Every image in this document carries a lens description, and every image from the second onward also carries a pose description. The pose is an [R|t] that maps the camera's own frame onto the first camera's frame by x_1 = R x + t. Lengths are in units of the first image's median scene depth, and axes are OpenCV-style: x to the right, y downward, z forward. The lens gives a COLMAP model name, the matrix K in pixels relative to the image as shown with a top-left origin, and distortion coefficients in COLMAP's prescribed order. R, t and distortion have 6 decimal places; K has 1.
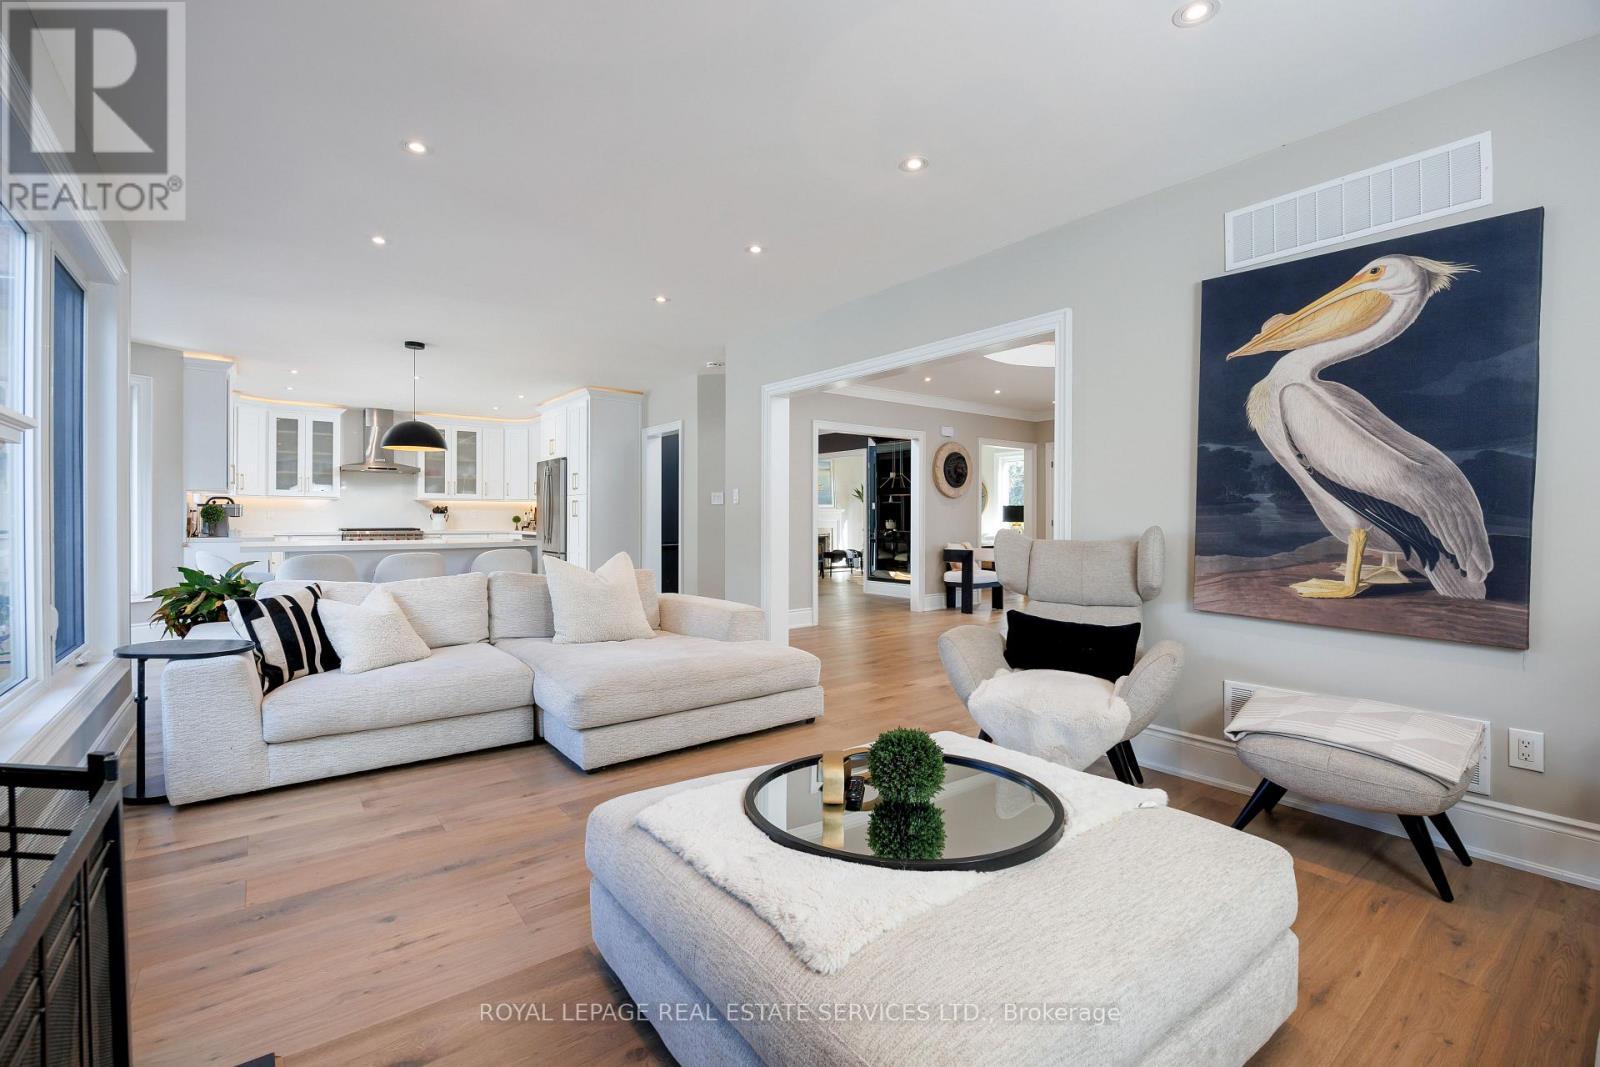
lens RADIAL K [[704.9, 0, 797.8], [0, 704.9, 527.8], [0, 0, 1]] dist [-0.000339, 0.000088]
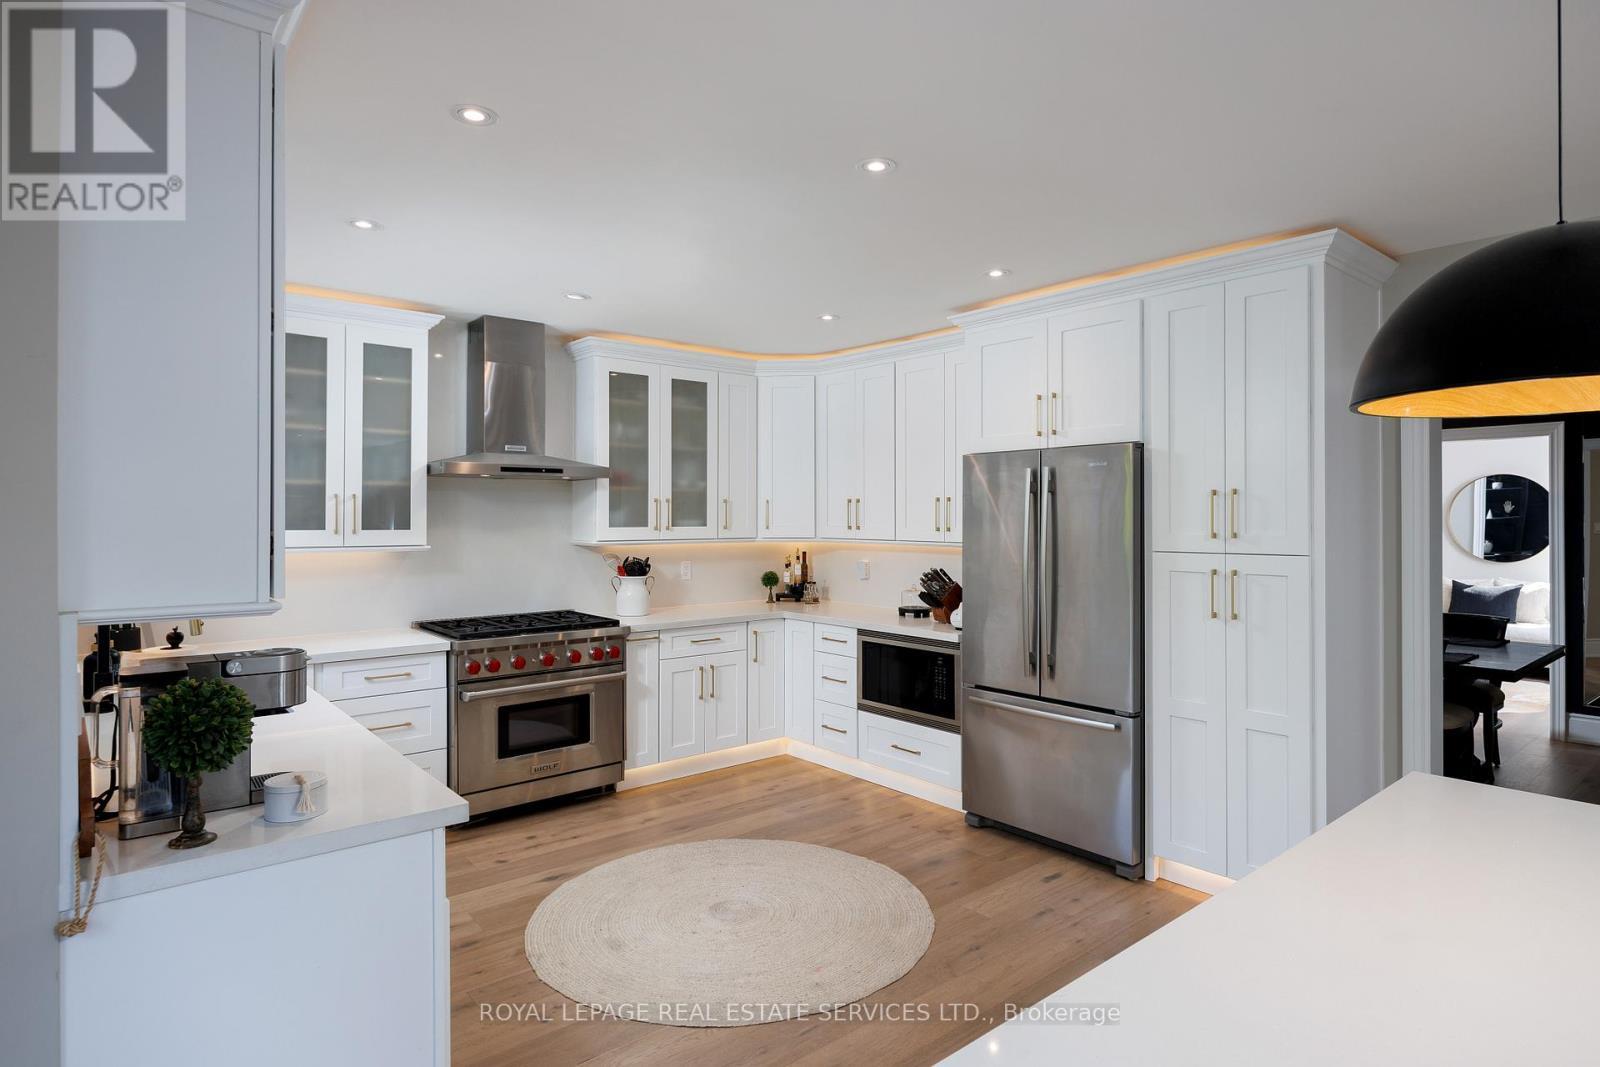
lens RADIAL K [[855.8, 0, 802.0], [0, 855.8, 526.7], [0, 0, 1]] dist [0.000343, -0.000550]
pose [[0.998387, -0.003088, 0.056699, -0.437581], [0.002928, 0.999991, 0.002918, -0.050292], [-0.056708, -0.002747, 0.998387, 0.485679]]
